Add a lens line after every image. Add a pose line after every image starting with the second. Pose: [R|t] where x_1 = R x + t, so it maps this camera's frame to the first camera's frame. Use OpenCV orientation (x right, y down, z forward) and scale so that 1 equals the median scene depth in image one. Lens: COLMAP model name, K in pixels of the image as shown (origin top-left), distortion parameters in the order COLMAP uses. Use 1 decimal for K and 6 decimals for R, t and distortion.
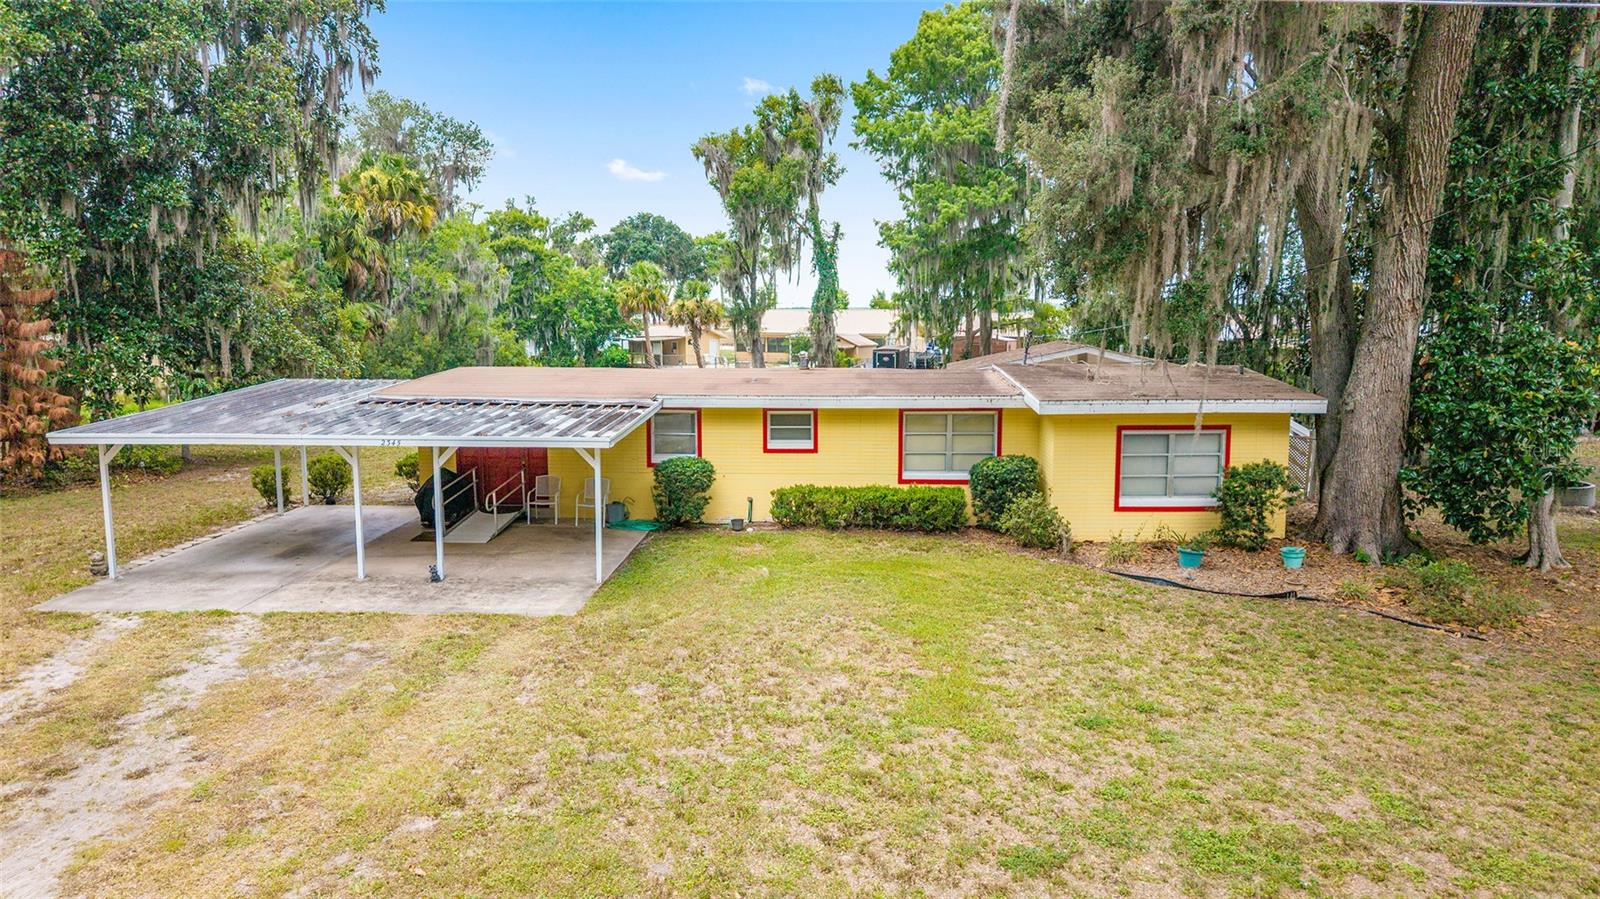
lens RADIAL K [[1068.7, 0, 799.2], [0, 1068.7, 455.7], [0, 0, 1]] dist [0.048166, -0.071999]
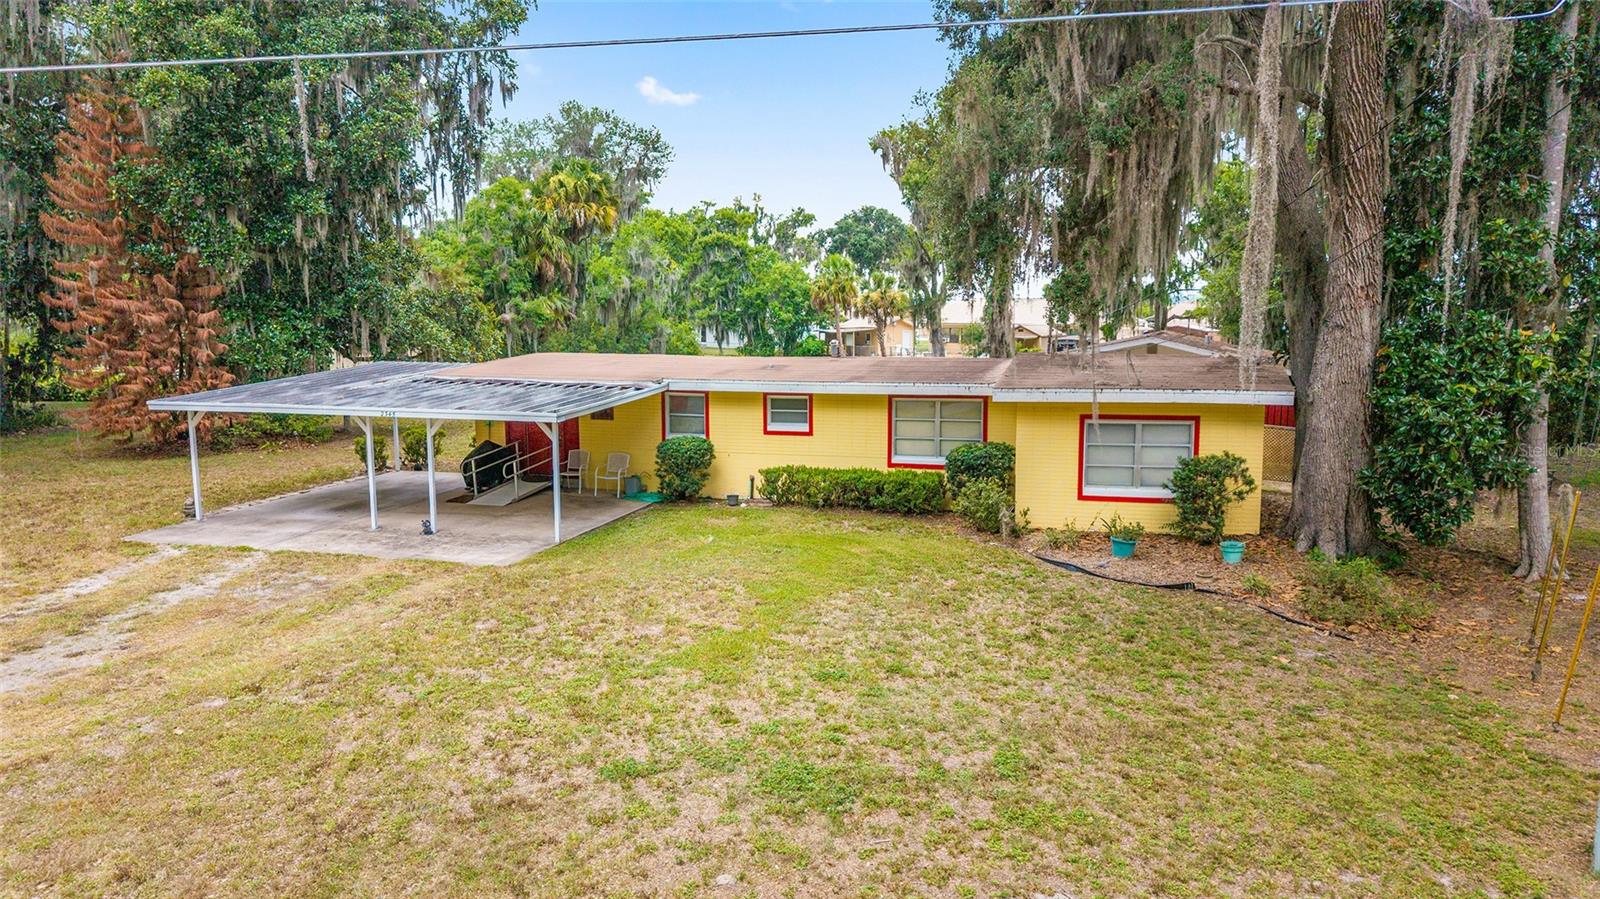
lens RADIAL K [[1079.4, 0, 800.0], [0, 1079.4, 449.5], [0, 0, 1]] dist [0.049333, -0.079971]
pose [[0.972530, 0.027989, -0.231088, 0.284511], [-0.027930, 0.999604, 0.003525, 0.008758], [0.231095, 0.003026, 0.972927, -0.044070]]
